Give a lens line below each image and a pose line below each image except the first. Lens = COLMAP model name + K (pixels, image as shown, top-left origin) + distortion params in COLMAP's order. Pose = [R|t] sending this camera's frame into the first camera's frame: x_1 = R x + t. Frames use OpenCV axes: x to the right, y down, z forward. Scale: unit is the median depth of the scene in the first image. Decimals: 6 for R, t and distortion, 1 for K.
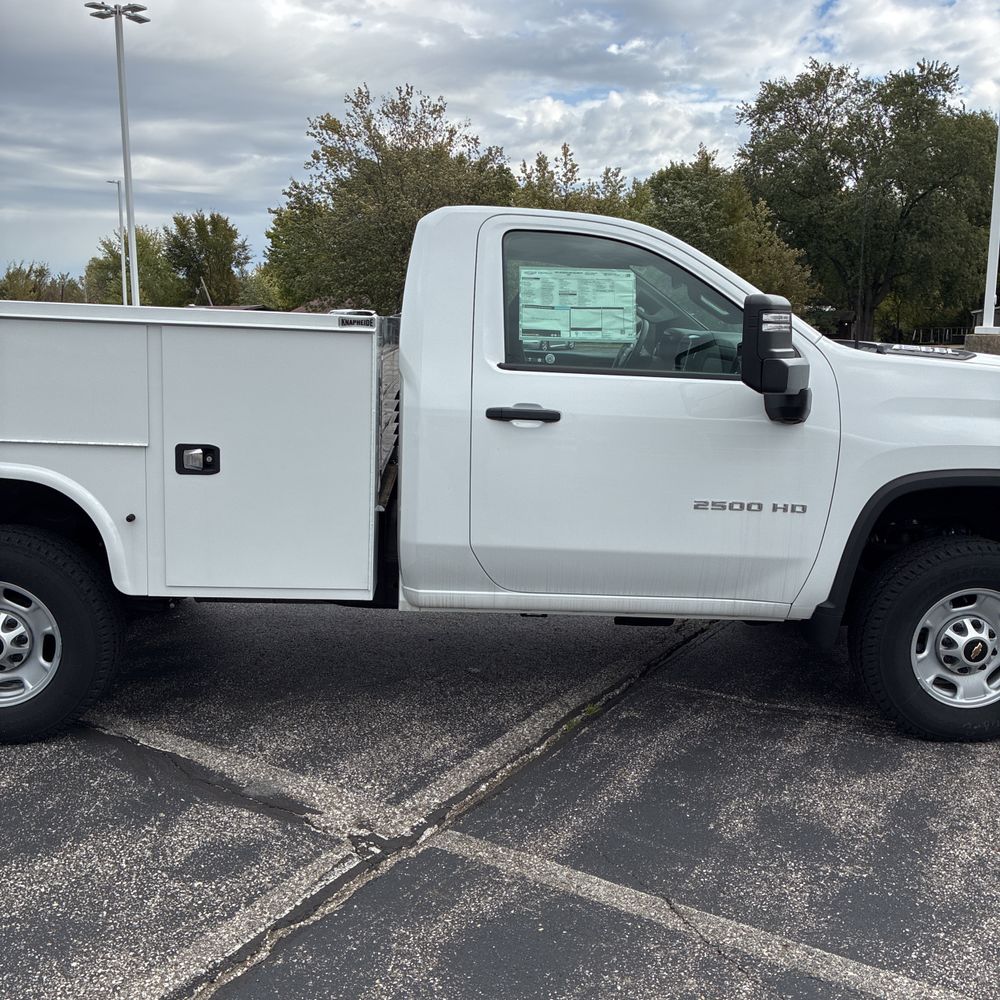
lens RADIAL K [[1010.8, 0, 504.1], [0, 1010.8, 495.5], [0, 0, 1]] dist [0.027030, 0.000000]
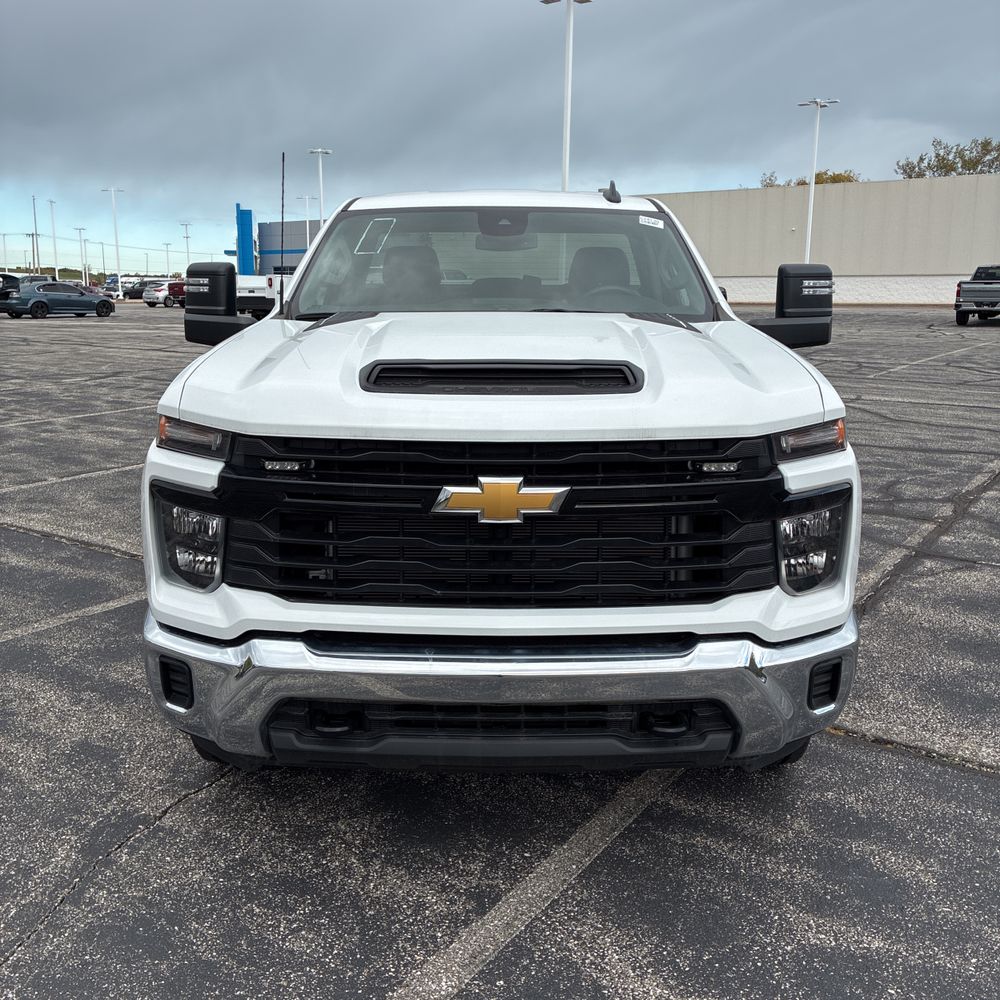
lens RADIAL K [[1010.8, 0, 501.9], [0, 1010.8, 495.6], [0, 0, 1]] dist [0.027030, 0.000000]
pose [[-0.056245, 0.196806, -0.978828, 1.362390], [-0.177152, 0.962857, 0.203775, -0.216429], [0.982575, 0.184863, -0.019292, 1.290998]]
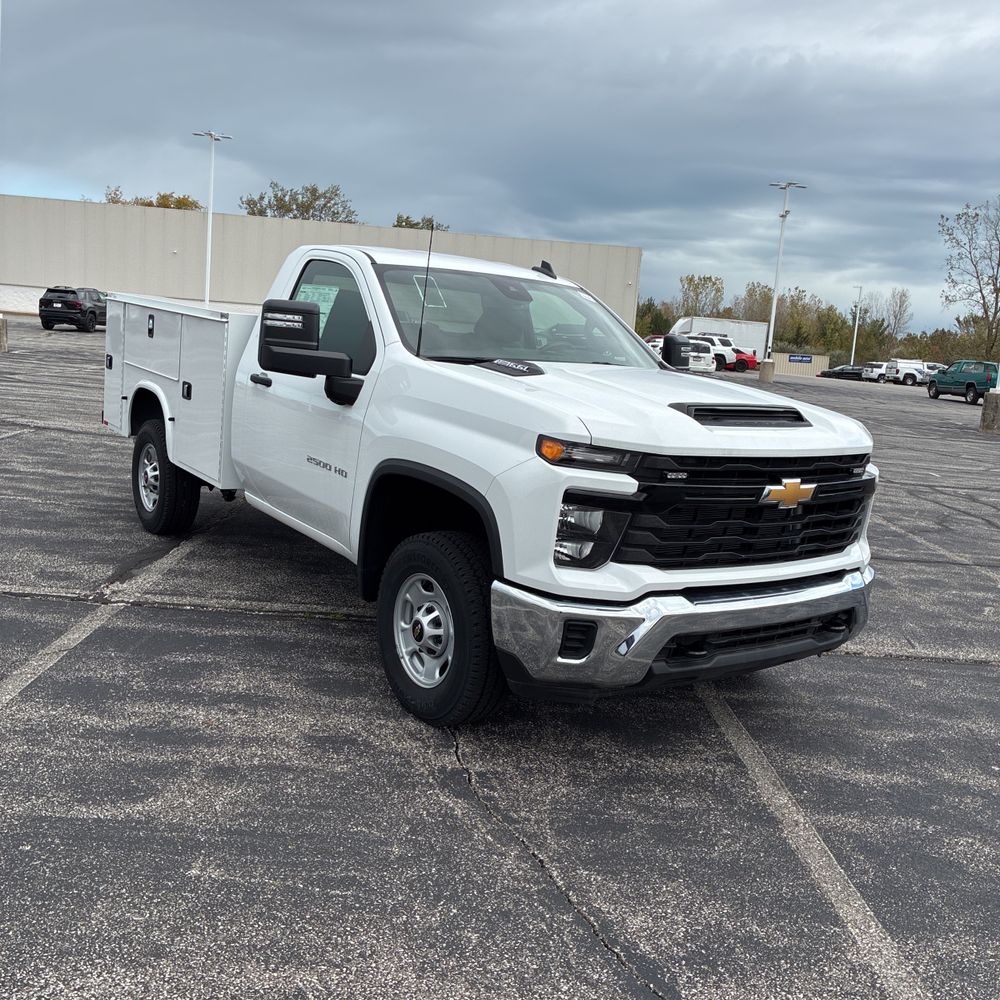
lens RADIAL K [[1010.8, 0, 503.9], [0, 1010.8, 498.0], [0, 0, 1]] dist [0.027030, 0.000000]
pose [[0.543886, 0.170296, -0.821697, 1.426816], [-0.219543, 0.973963, 0.056536, -0.071348], [0.809931, 0.149649, 0.567113, 0.450053]]
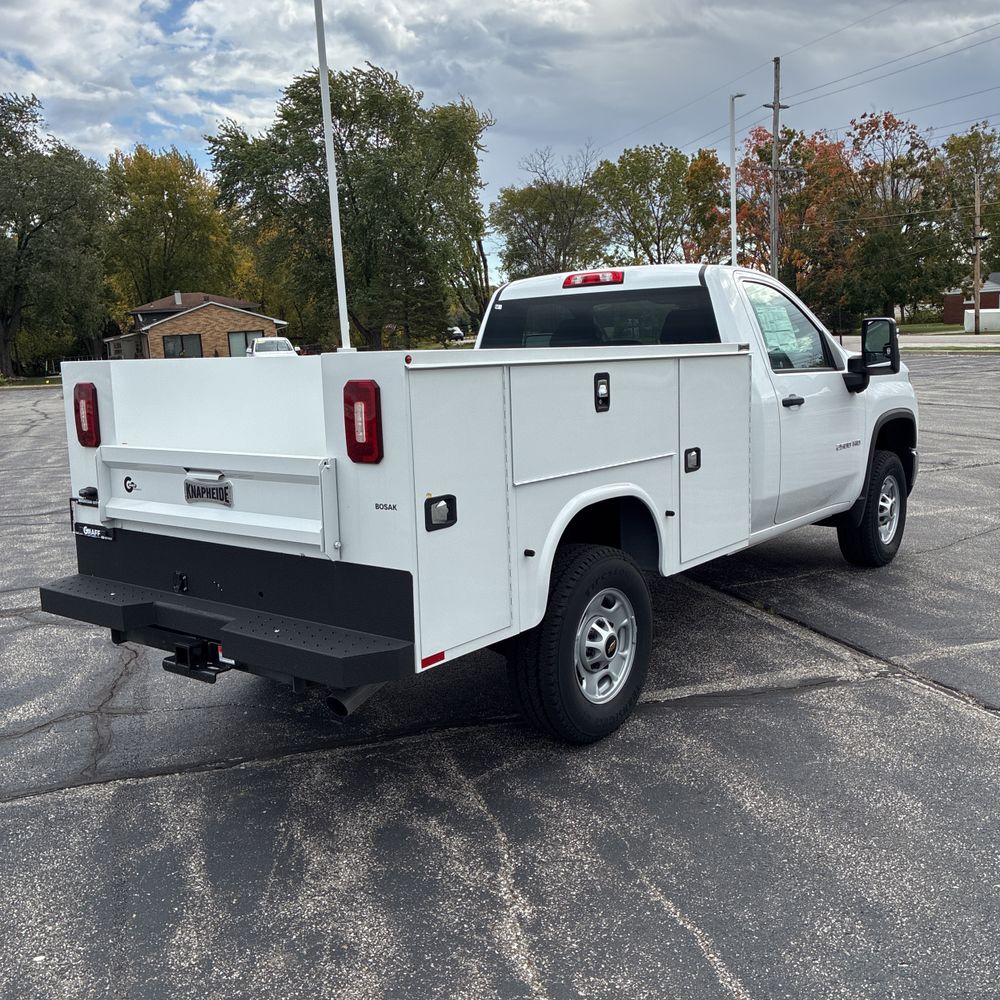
lens RADIAL K [[1010.8, 0, 504.1], [0, 1010.8, 497.9], [0, 0, 1]] dist [0.027030, 0.000000]
pose [[0.653800, -0.163674, 0.738754, -1.361704], [0.182566, 0.981603, 0.055906, -0.099314], [-0.734313, 0.098320, 0.671653, 0.300900]]
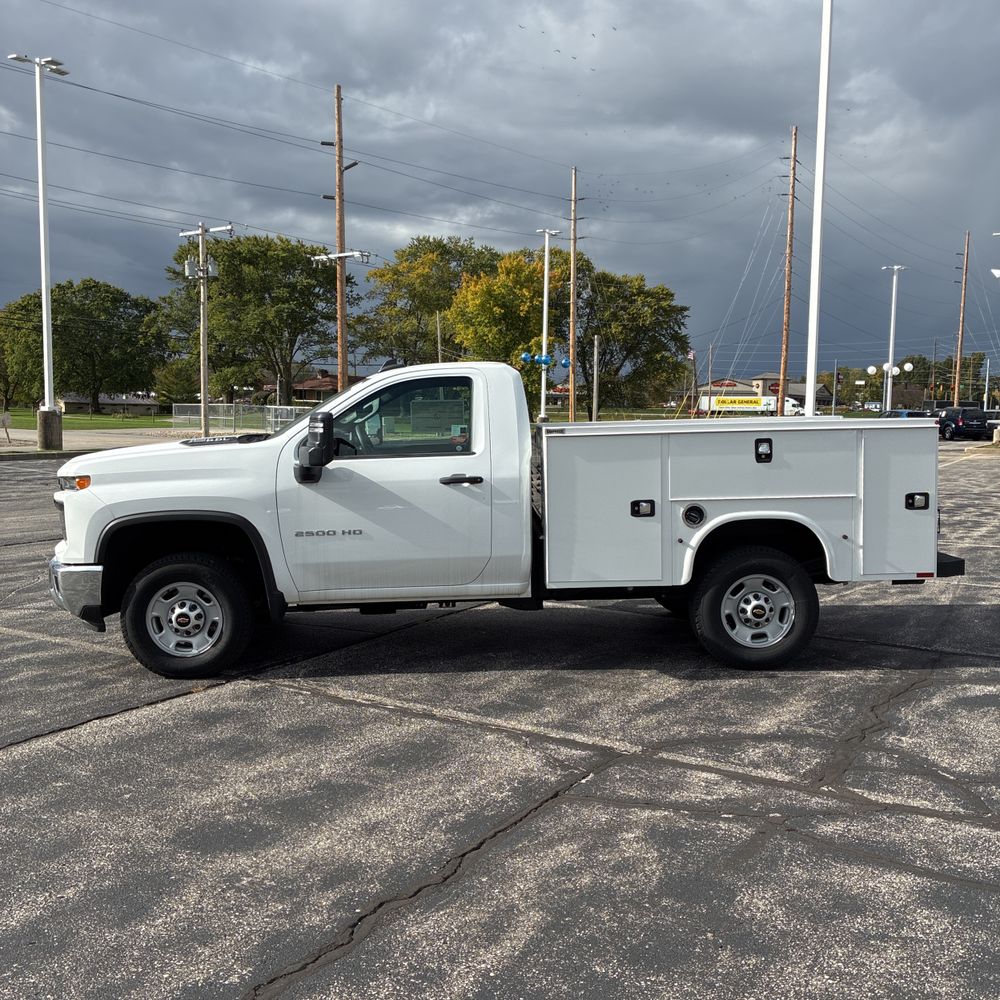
lens RADIAL K [[1010.8, 0, 501.8], [0, 1010.8, 498.0], [0, 0, 1]] dist [0.027030, 0.000000]
pose [[-0.999630, -0.019419, 0.019044, -0.111151], [-0.013825, 0.965760, 0.259070, -0.582768], [-0.023423, 0.258710, -0.965671, 3.137874]]
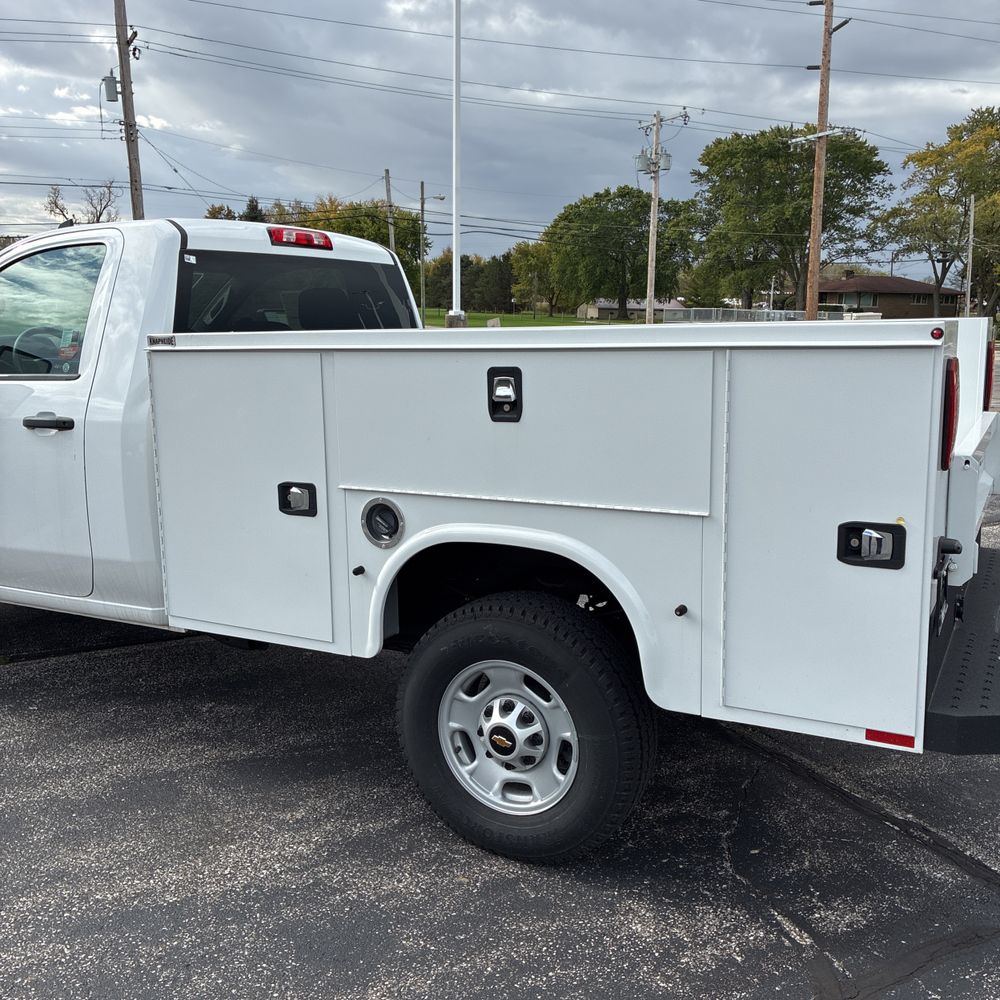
lens RADIAL K [[1010.8, 0, 504.8], [0, 1010.8, 498.9], [0, 0, 1]] dist [0.027030, 0.000000]
pose [[-0.854837, -0.112145, 0.506633, -0.908836], [0.073081, 0.940615, 0.331516, -0.399659], [-0.513725, 0.320418, -0.795877, 2.083107]]
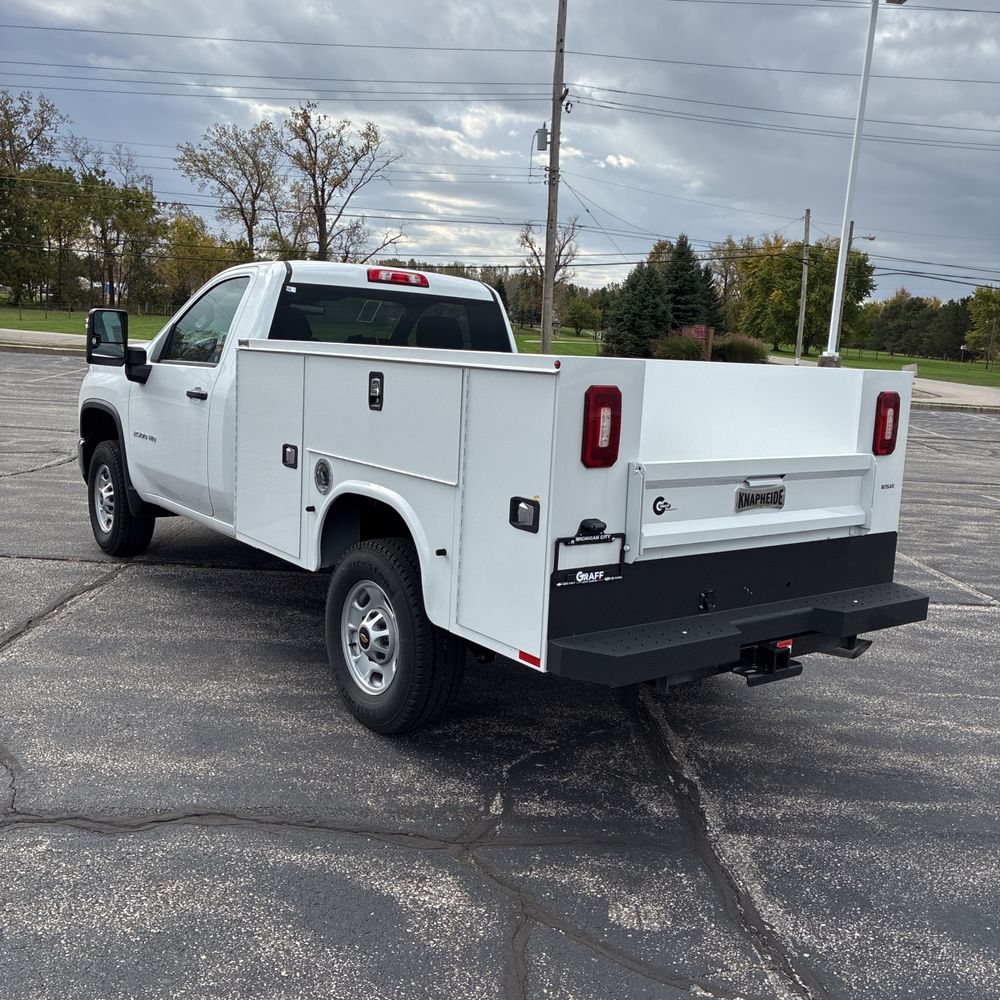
lens RADIAL K [[1010.8, 0, 505.7], [0, 1010.8, 497.0], [0, 0, 1]] dist [0.027030, 0.000000]
pose [[-0.562032, -0.184826, 0.806200, -1.487749], [0.069707, 0.960661, 0.268832, -0.394752], [-0.824173, 0.207290, -0.527039, 1.936478]]
